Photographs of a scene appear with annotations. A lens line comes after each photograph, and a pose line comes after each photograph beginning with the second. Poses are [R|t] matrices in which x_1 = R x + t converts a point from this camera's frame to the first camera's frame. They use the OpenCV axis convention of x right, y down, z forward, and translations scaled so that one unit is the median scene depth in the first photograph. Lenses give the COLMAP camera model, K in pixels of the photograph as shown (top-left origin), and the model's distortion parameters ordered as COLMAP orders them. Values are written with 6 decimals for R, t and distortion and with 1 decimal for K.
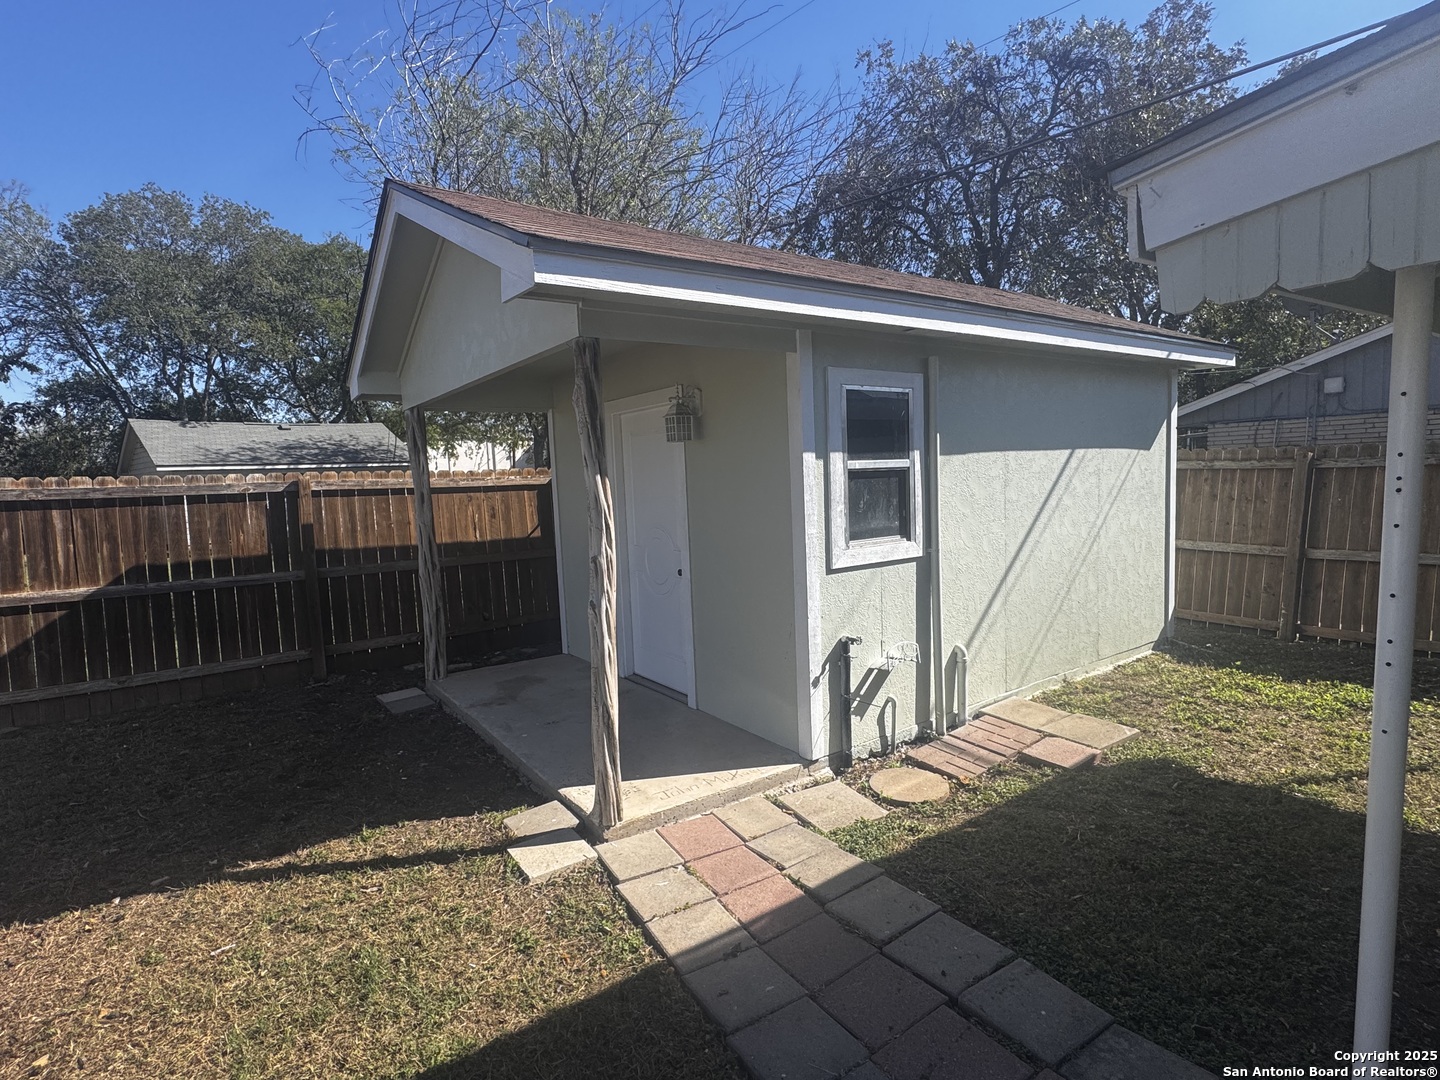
lens RADIAL K [[722.2, 0, 713.4], [0, 722.2, 535.9], [0, 0, 1]] dist [0.001545, -0.002725]
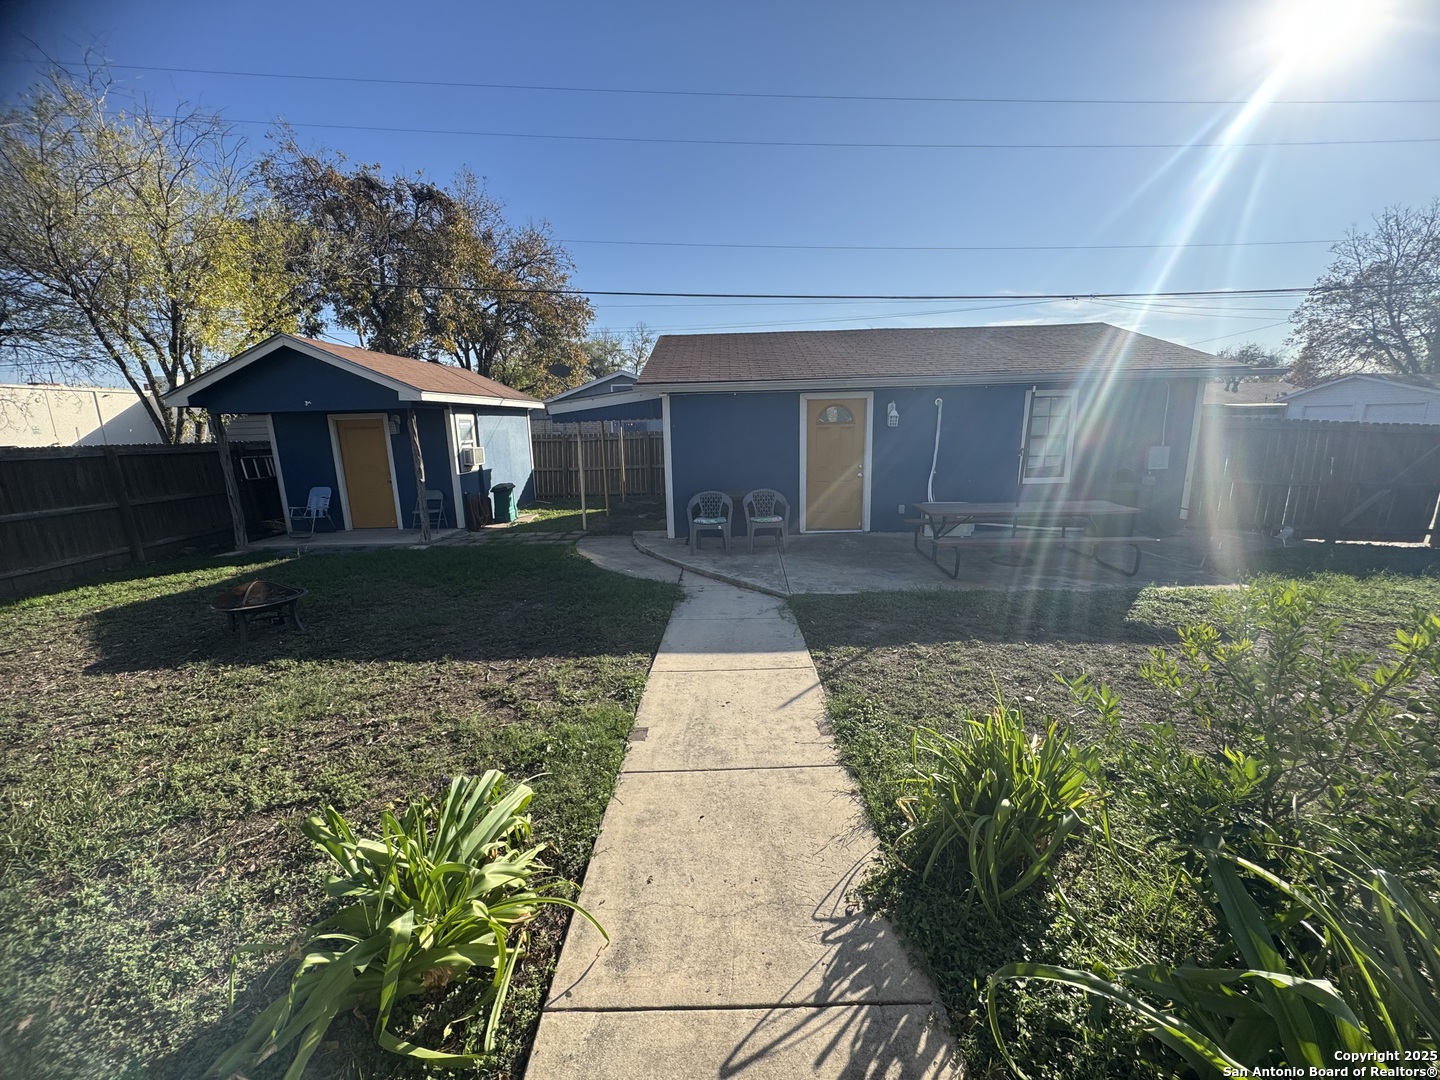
lens RADIAL K [[571.8, 0, 719.2], [0, 571.8, 538.9], [0, 0, 1]] dist [-0.003926, 0.000077]
pose [[0.575566, -0.136307, 0.806315, -1.039237], [0.070157, 0.990606, 0.117381, 0.096588], [-0.814740, -0.010991, 0.579722, -1.200785]]
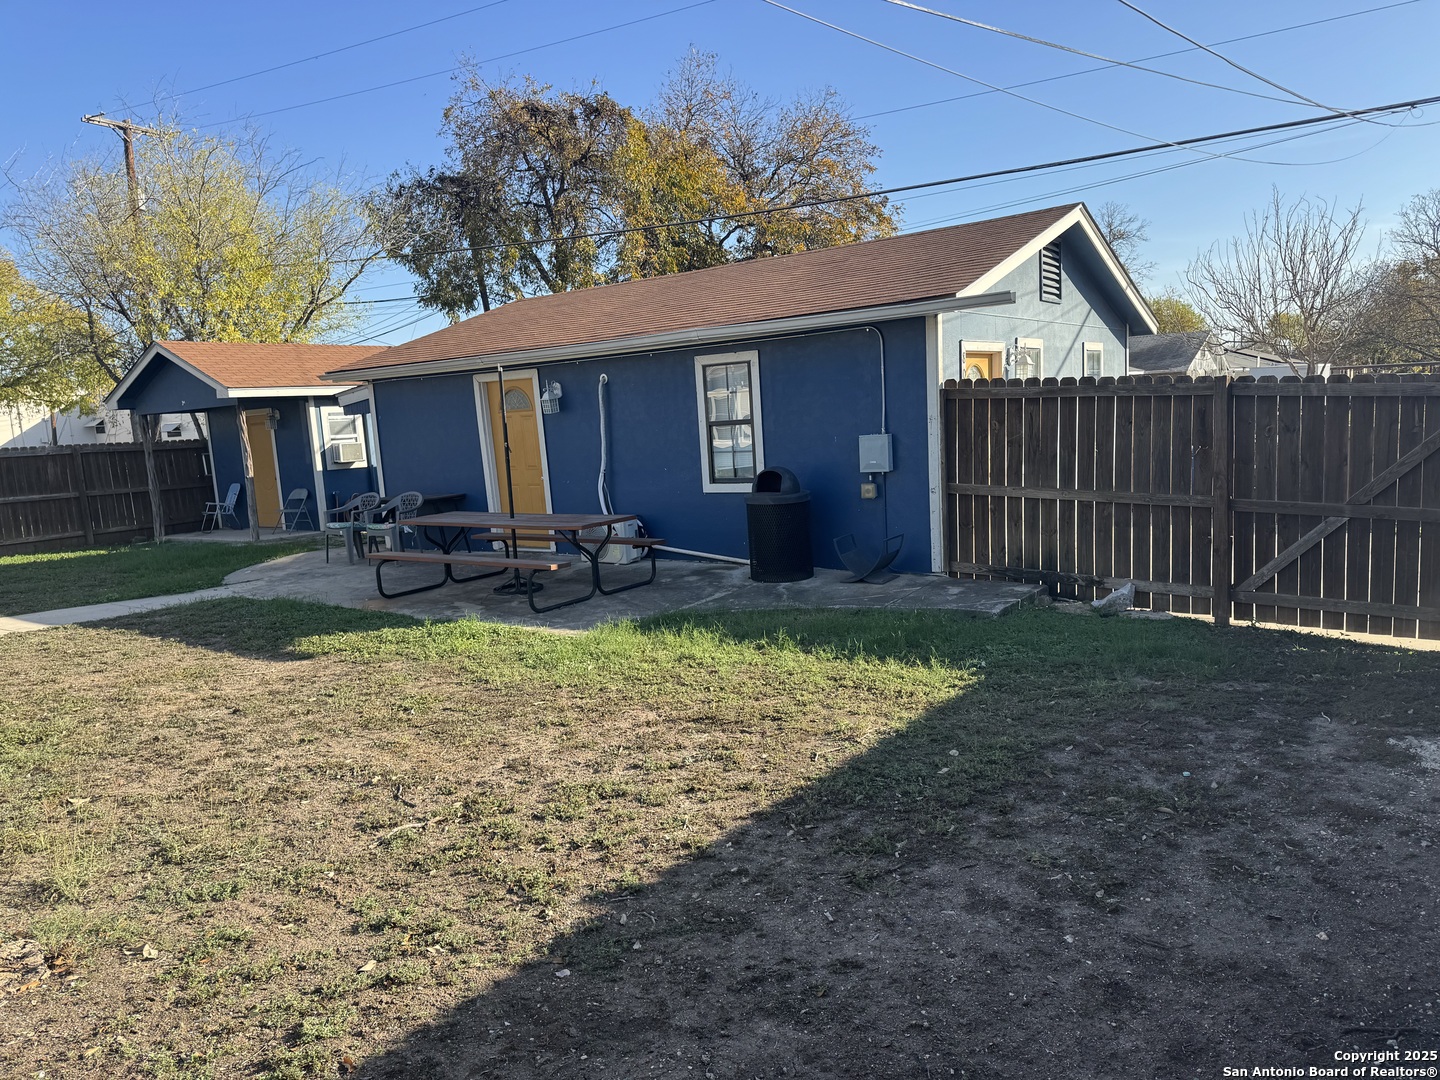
lens RADIAL K [[1014.1, 0, 727.7], [0, 1014.1, 539.7], [0, 0, 1]] dist [0.021026, -0.034153]
pose [[0.939801, -0.057826, 0.336793, 0.223897], [0.050315, 0.998252, 0.030995, 0.228321], [-0.337997, -0.012184, 0.941068, -2.842788]]
